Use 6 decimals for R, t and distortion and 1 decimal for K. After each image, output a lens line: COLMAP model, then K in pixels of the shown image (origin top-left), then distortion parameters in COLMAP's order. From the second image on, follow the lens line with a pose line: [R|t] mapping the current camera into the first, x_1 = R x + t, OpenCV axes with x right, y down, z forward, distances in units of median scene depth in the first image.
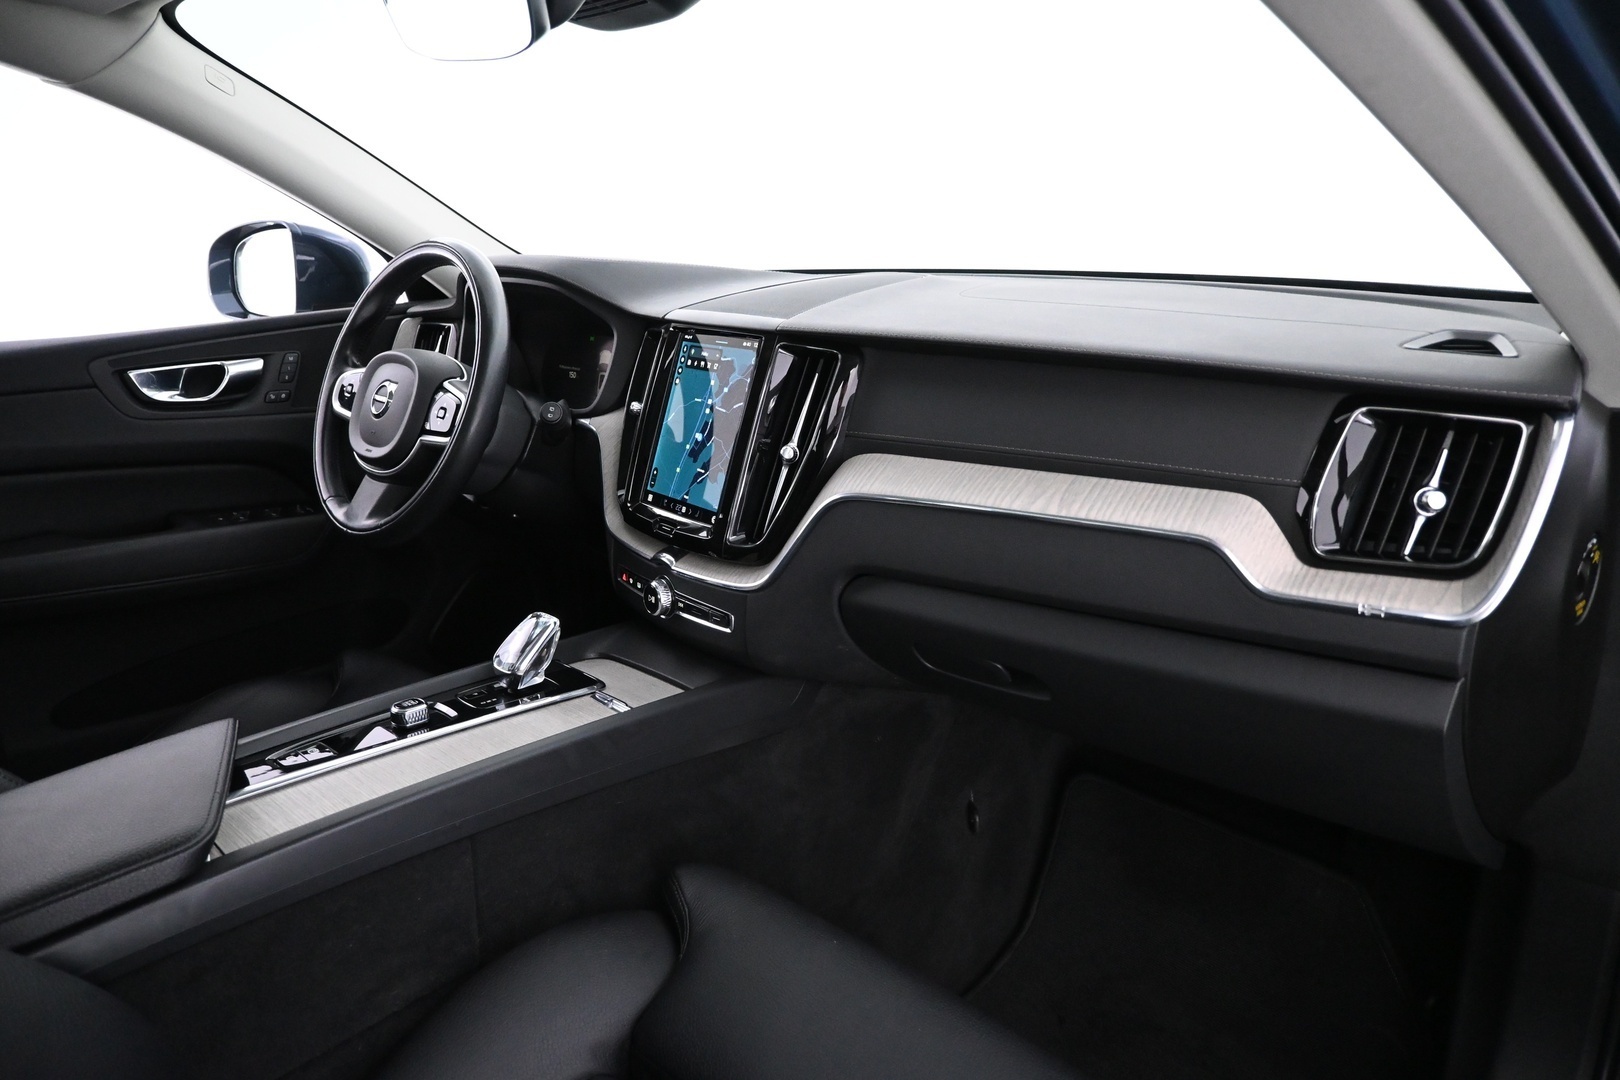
lens RADIAL K [[1094.9, 0, 812.2], [0, 1094.9, 541.8], [0, 0, 1]] dist [-0.006008, 0.001799]
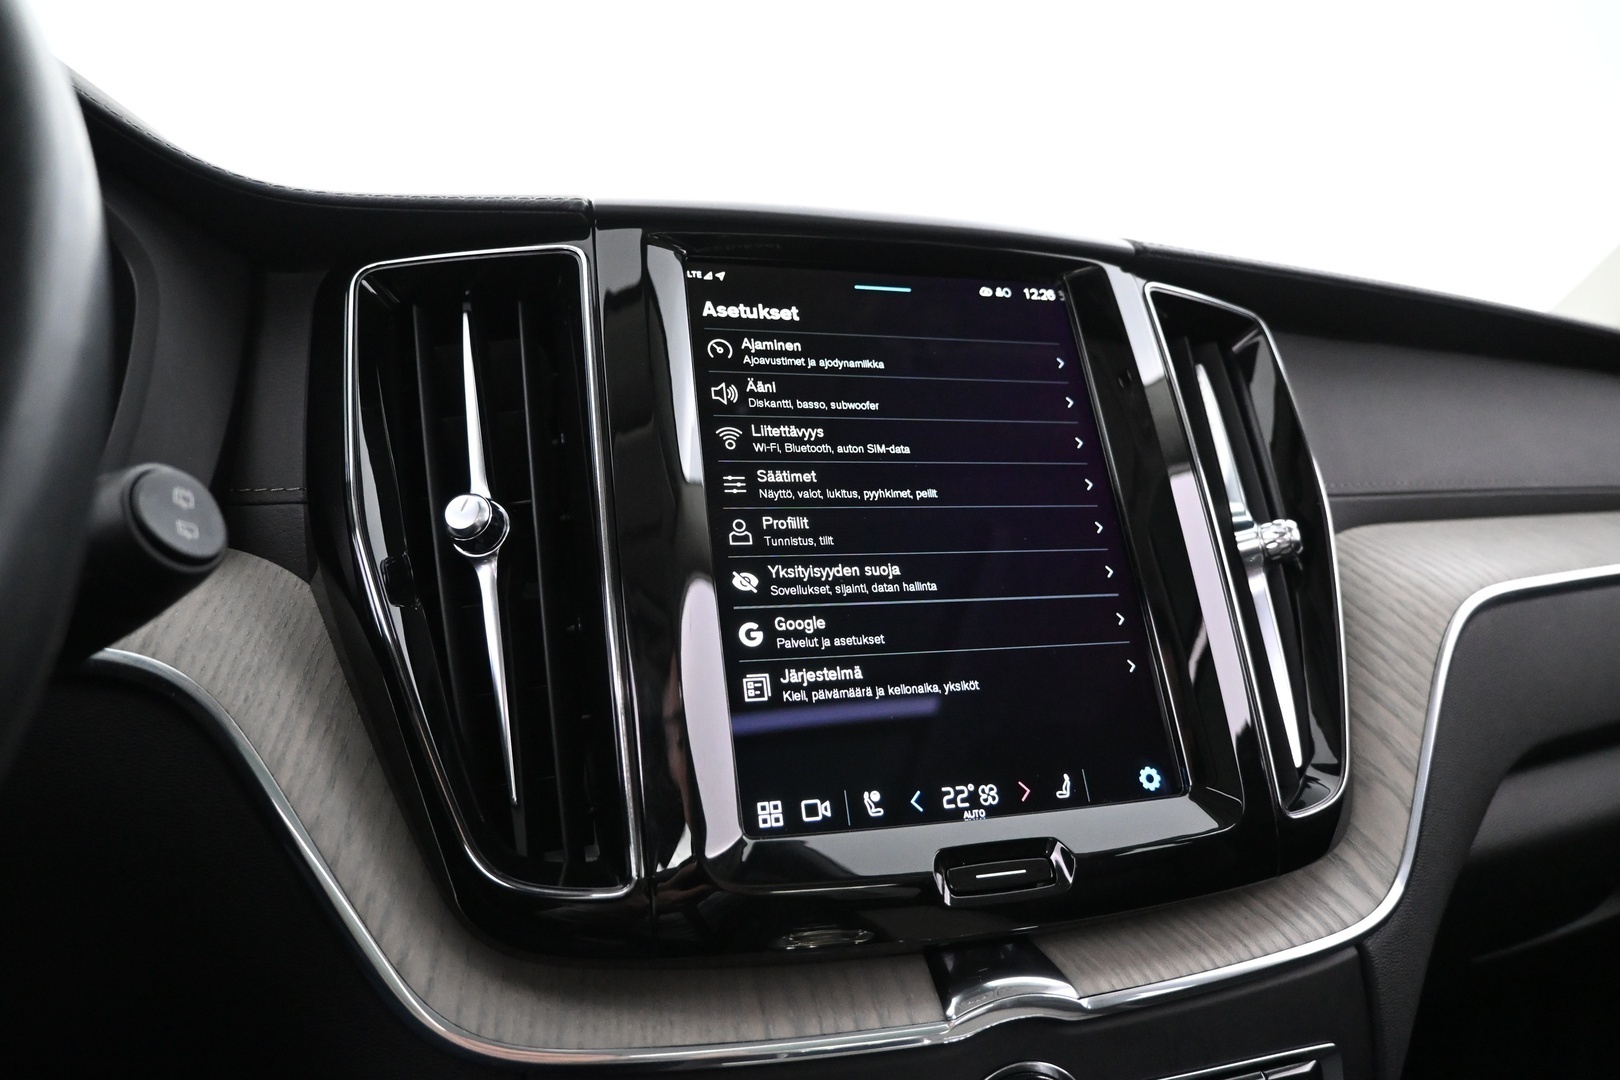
lens RADIAL K [[1094.9, 0, 808.5], [0, 1094.9, 535.7], [0, 0, 1]] dist [-0.006008, 0.001799]
pose [[0.370067, 0.039616, 0.928160, -0.386148], [0.275874, 0.949336, -0.150514, -0.061241], [-0.887098, 0.311755, 0.340389, 0.885742]]
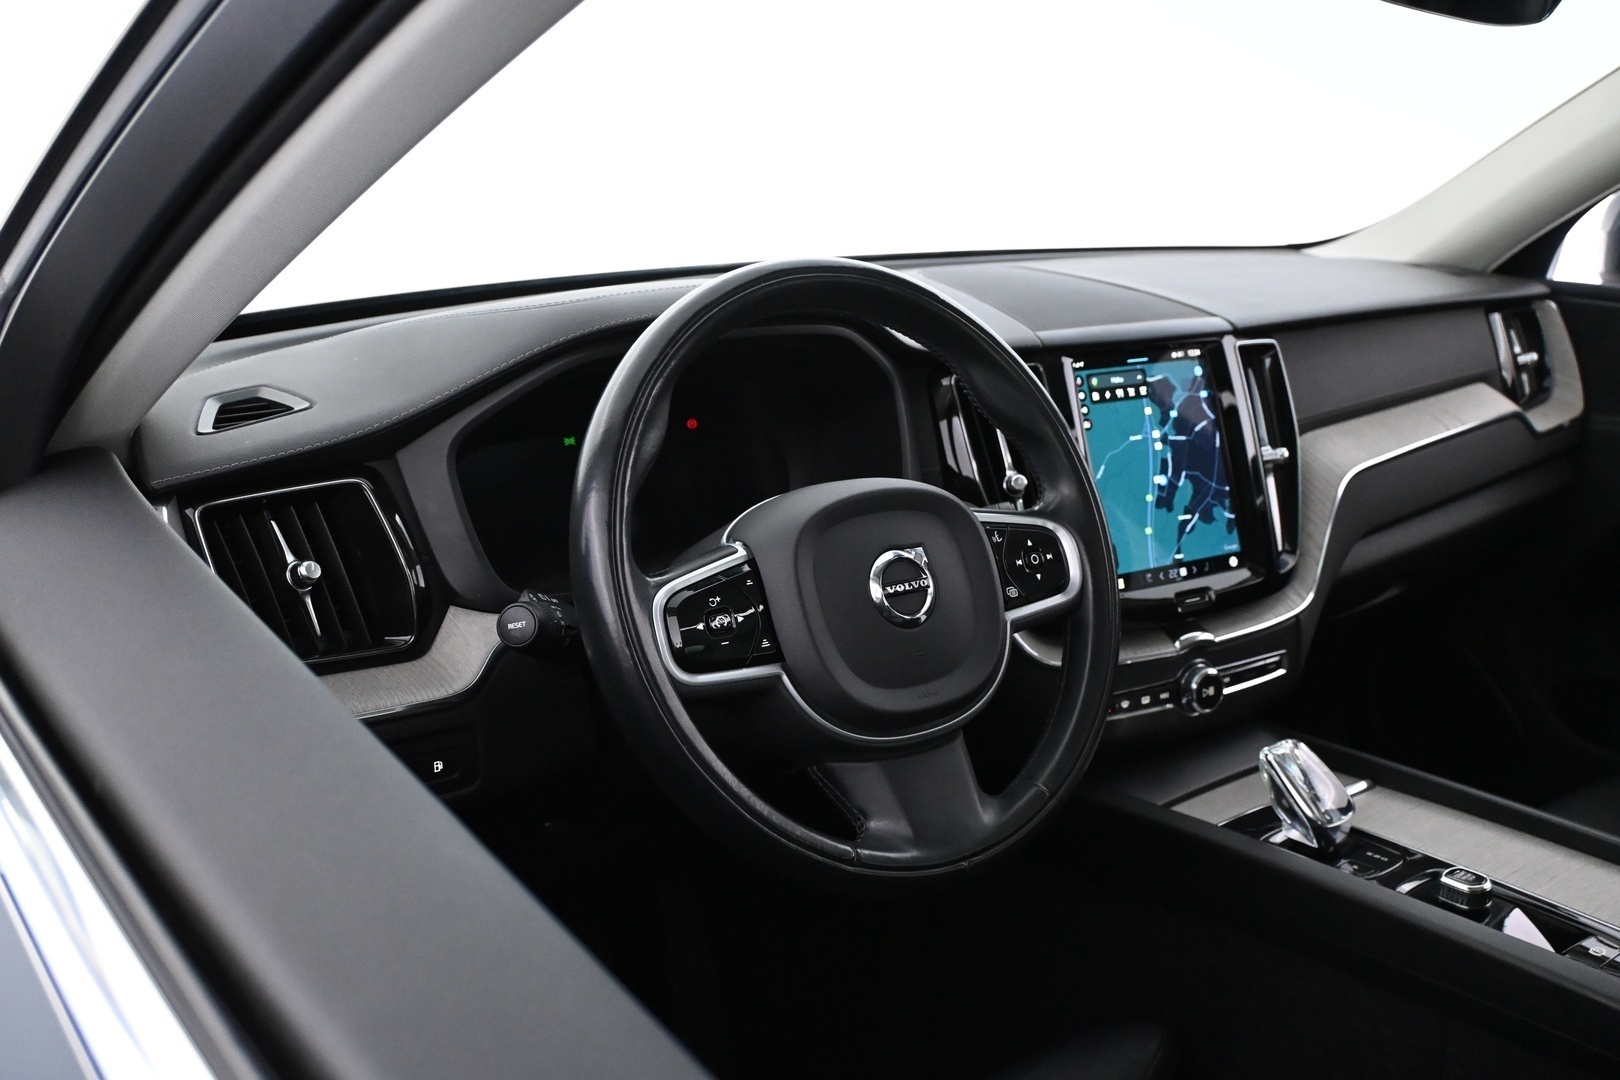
lens RADIAL K [[1497.4, 0, 804.6], [0, 1497.4, 525.2], [0, 0, 1]] dist [-0.023038, 0.000000]
pose [[0.168785, -0.232068, 0.957944, -1.133814], [0.281747, 0.942695, 0.178732, -0.315890], [-0.944526, 0.239731, 0.224497, 0.966697]]
